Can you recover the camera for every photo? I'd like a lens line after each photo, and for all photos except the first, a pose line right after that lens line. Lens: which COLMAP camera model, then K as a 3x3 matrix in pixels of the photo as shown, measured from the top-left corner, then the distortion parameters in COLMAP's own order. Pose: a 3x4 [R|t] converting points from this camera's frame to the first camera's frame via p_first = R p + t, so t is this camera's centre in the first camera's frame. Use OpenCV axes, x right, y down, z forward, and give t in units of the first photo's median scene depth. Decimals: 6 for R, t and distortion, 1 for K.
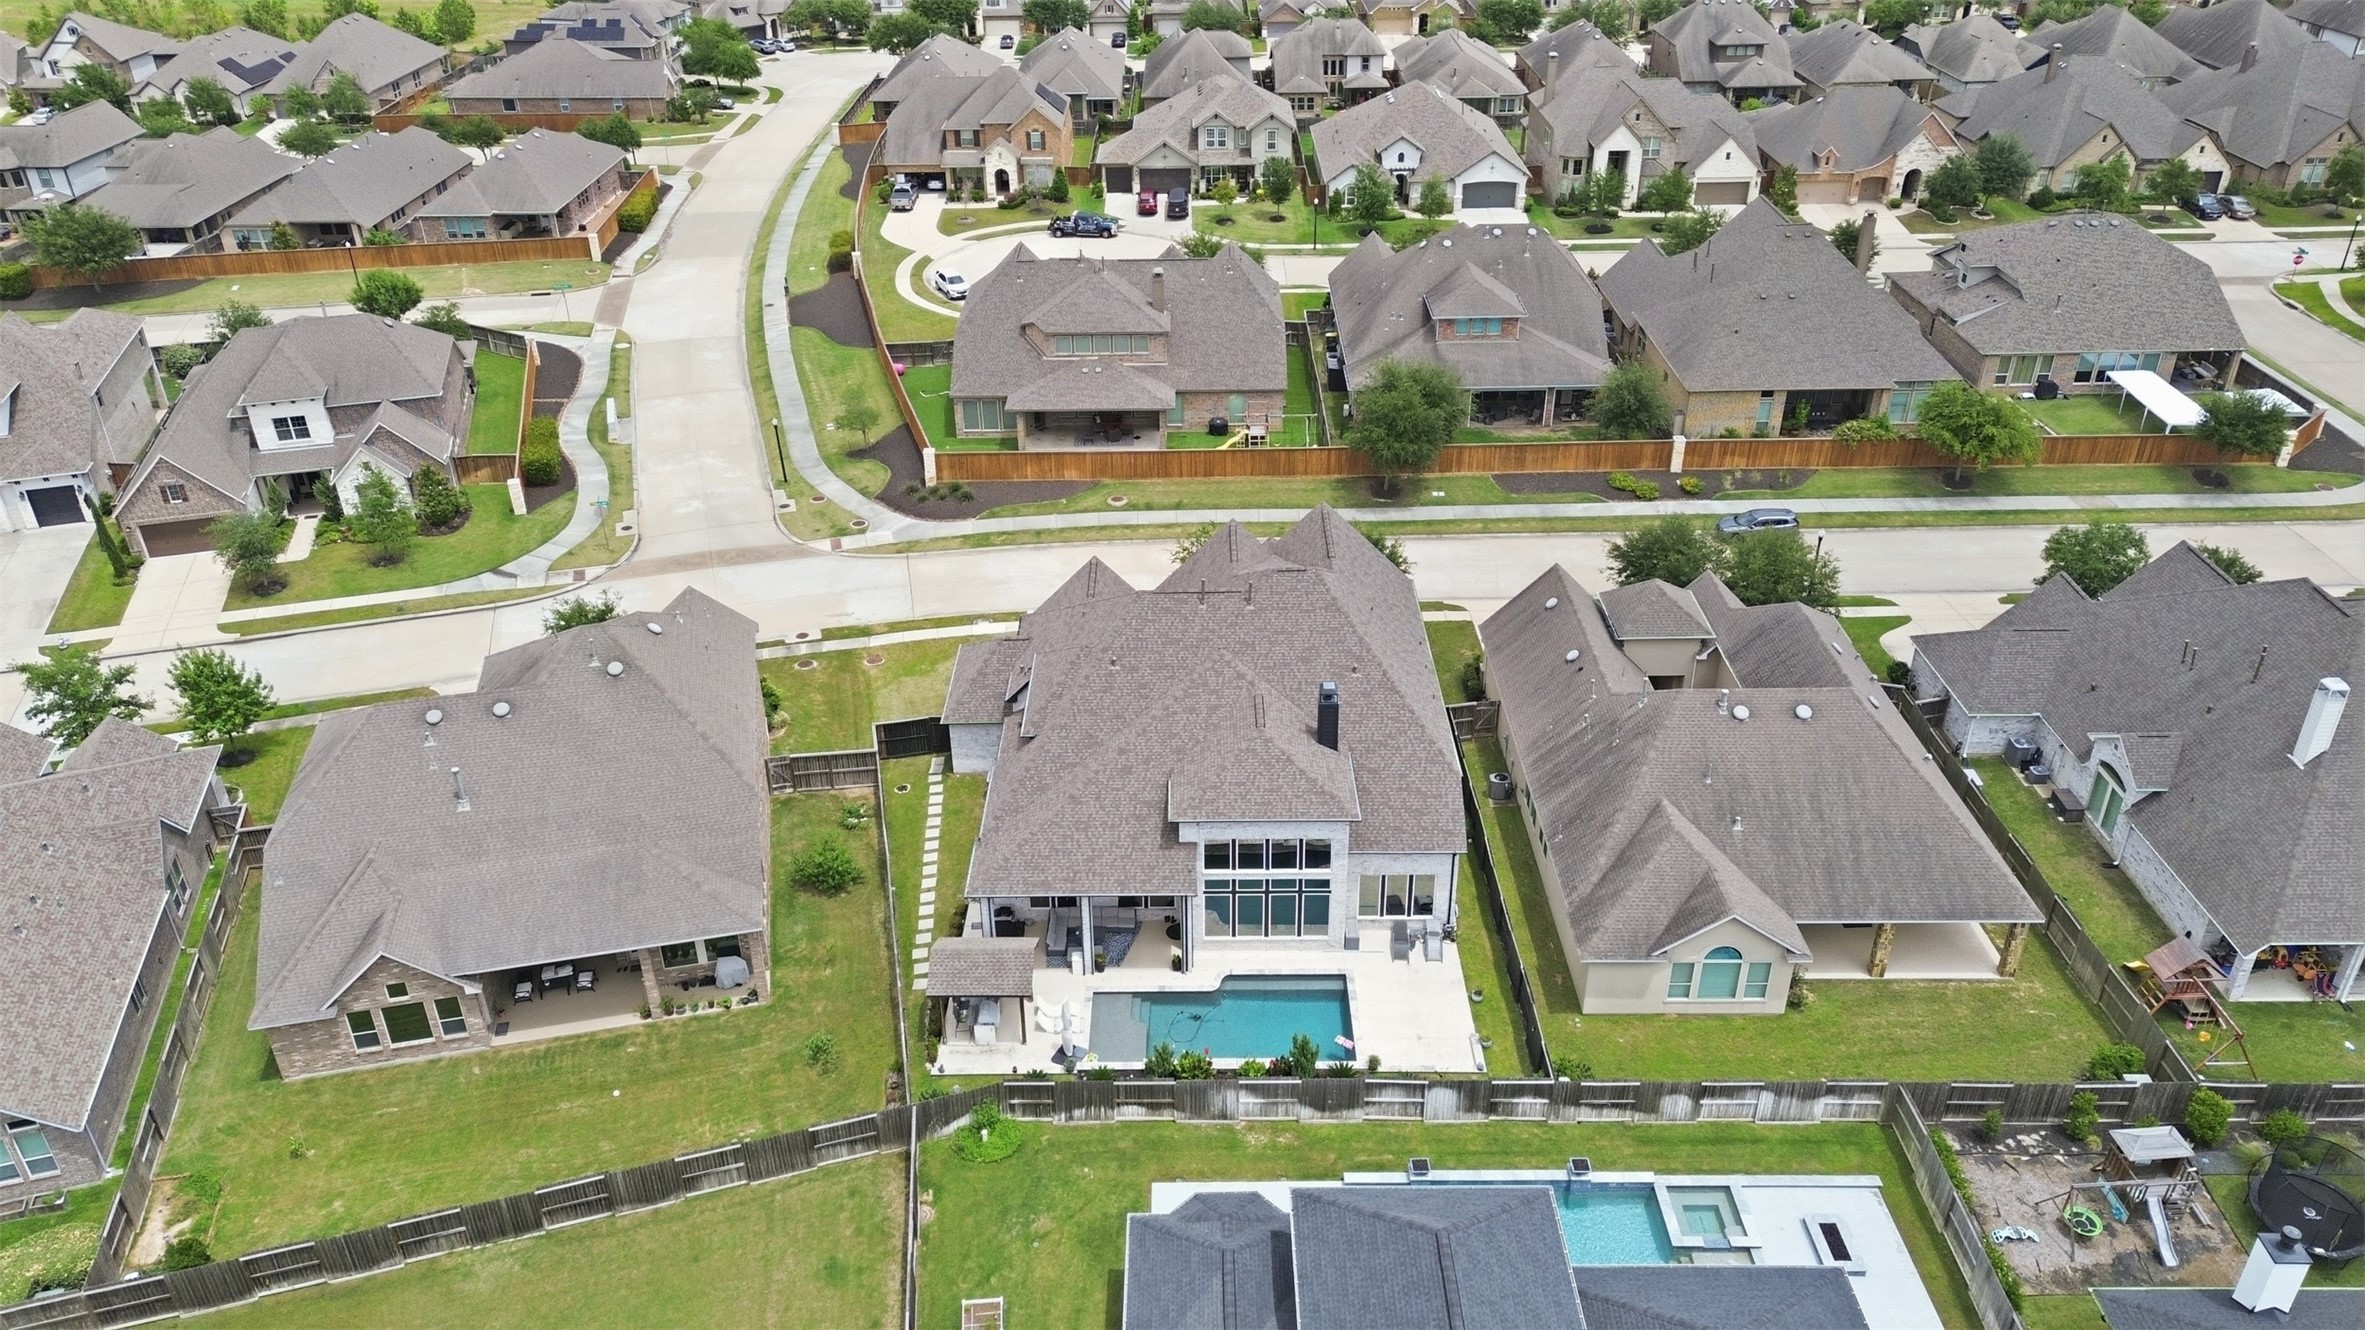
lens RADIAL K [[1662.0, 0, 1182.5], [0, 1662.0, 665.0], [0, 0, 1]] dist [0.085090, -0.088037]
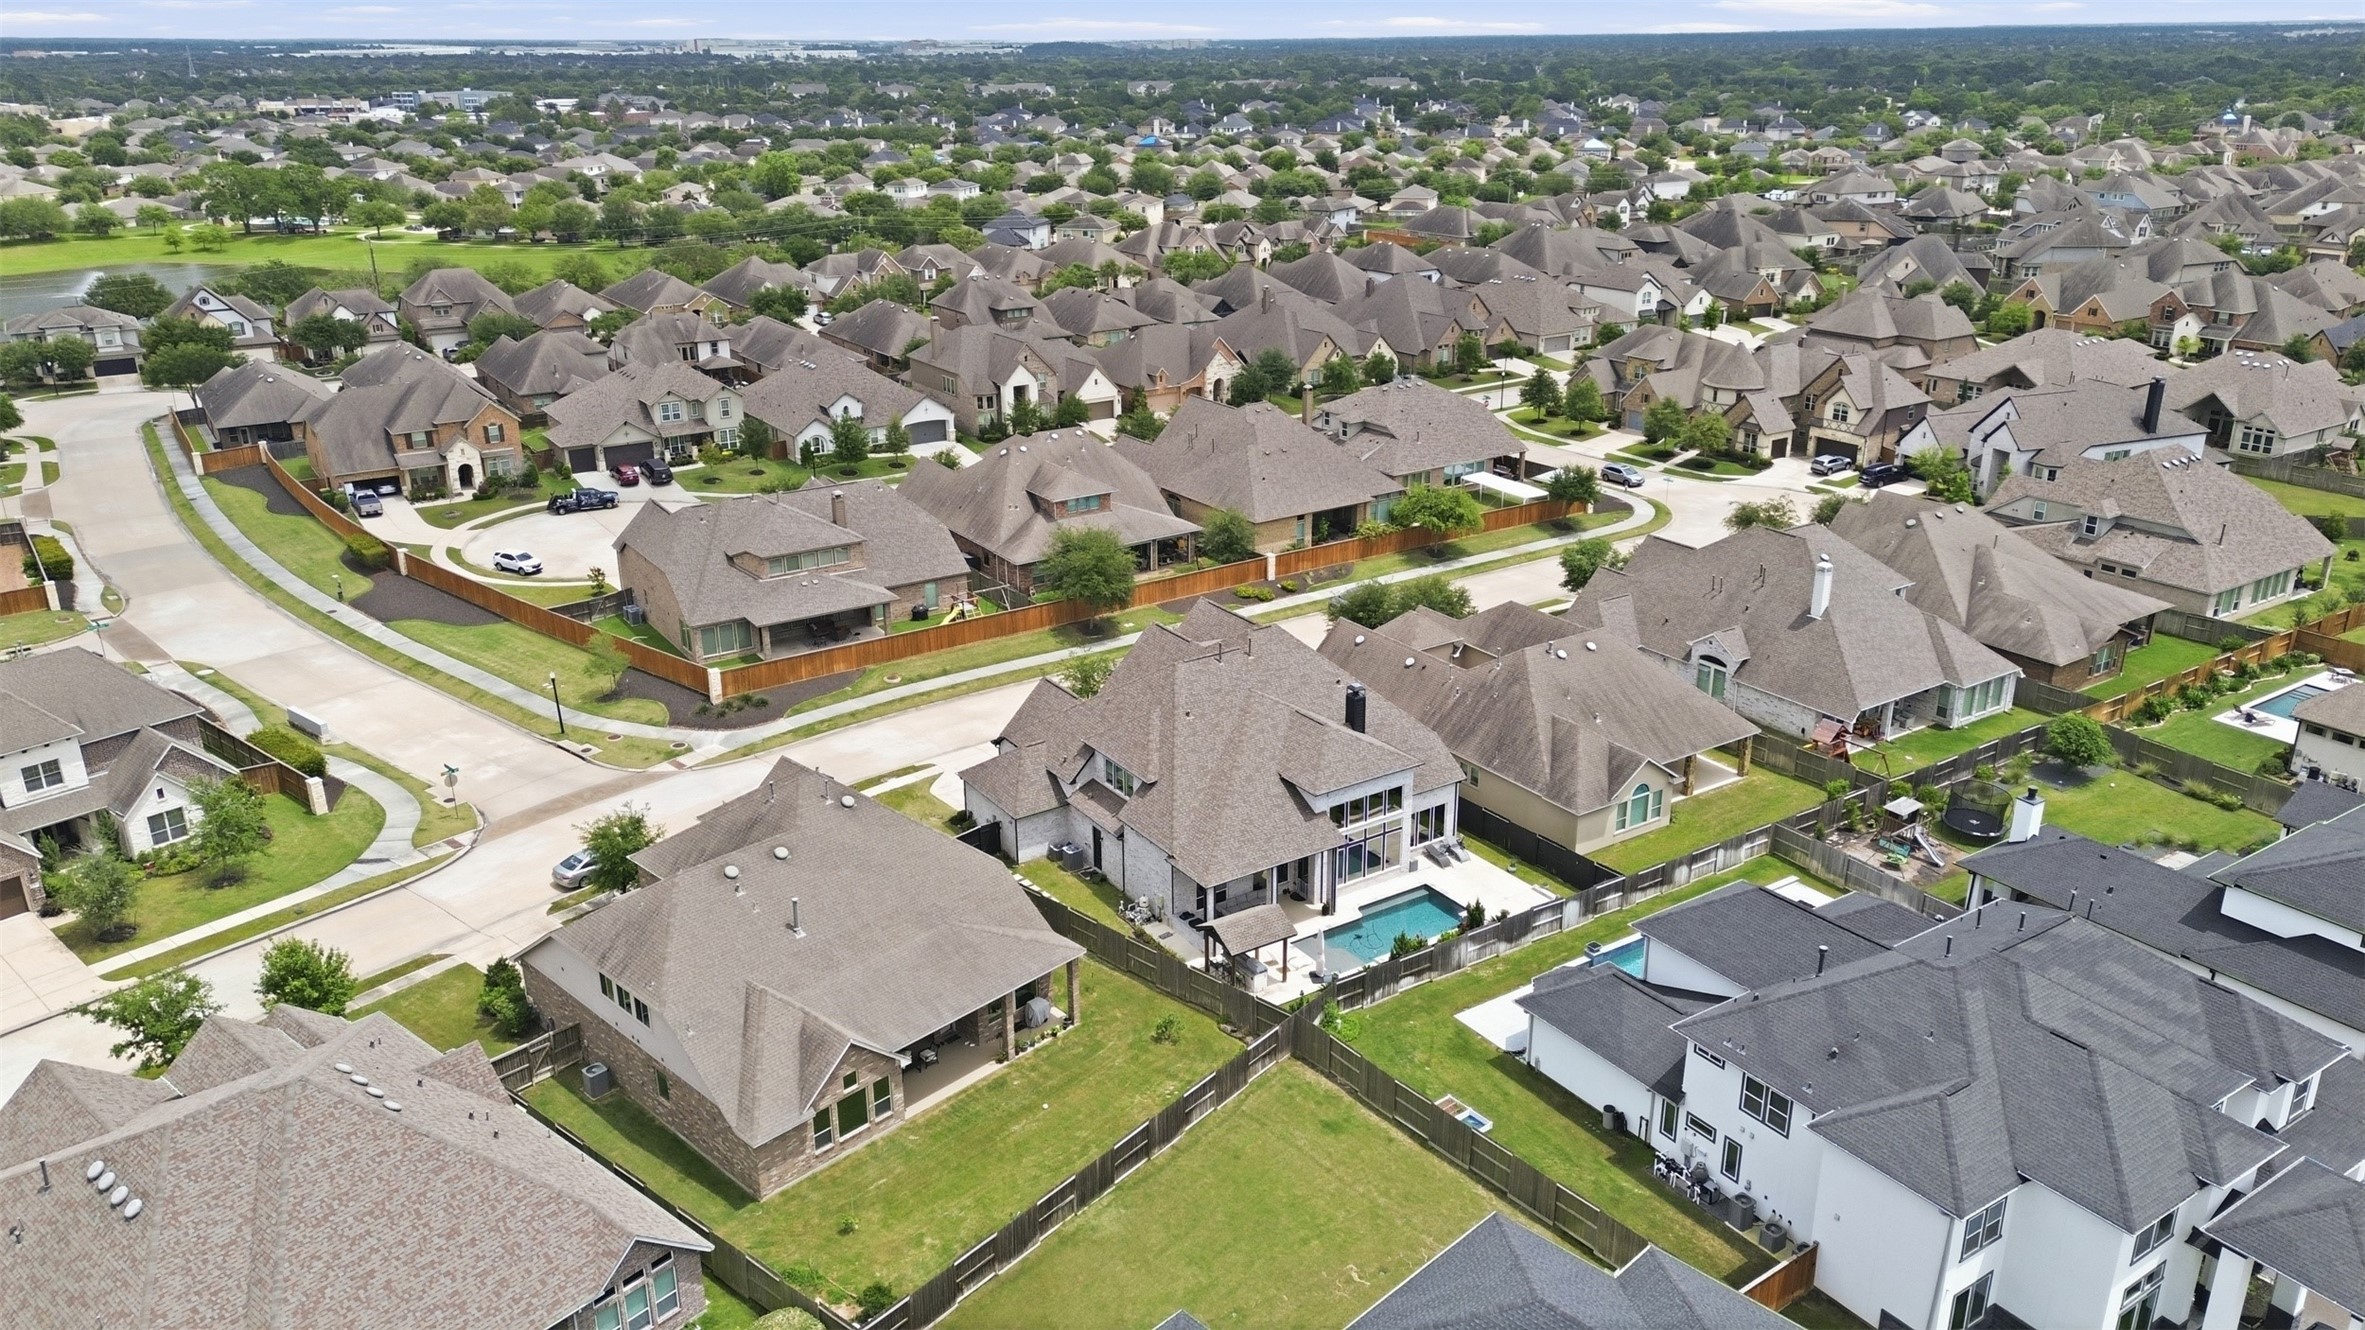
lens RADIAL K [[1662.0, 0, 1182.5], [0, 1662.0, 665.0], [0, 0, 1]] dist [0.085090, -0.088037]
pose [[0.833961, -0.189021, 0.518440, -0.447756], [0.274910, 0.956930, -0.093327, 0.051231], [-0.478470, 0.220356, 0.850006, -0.066937]]
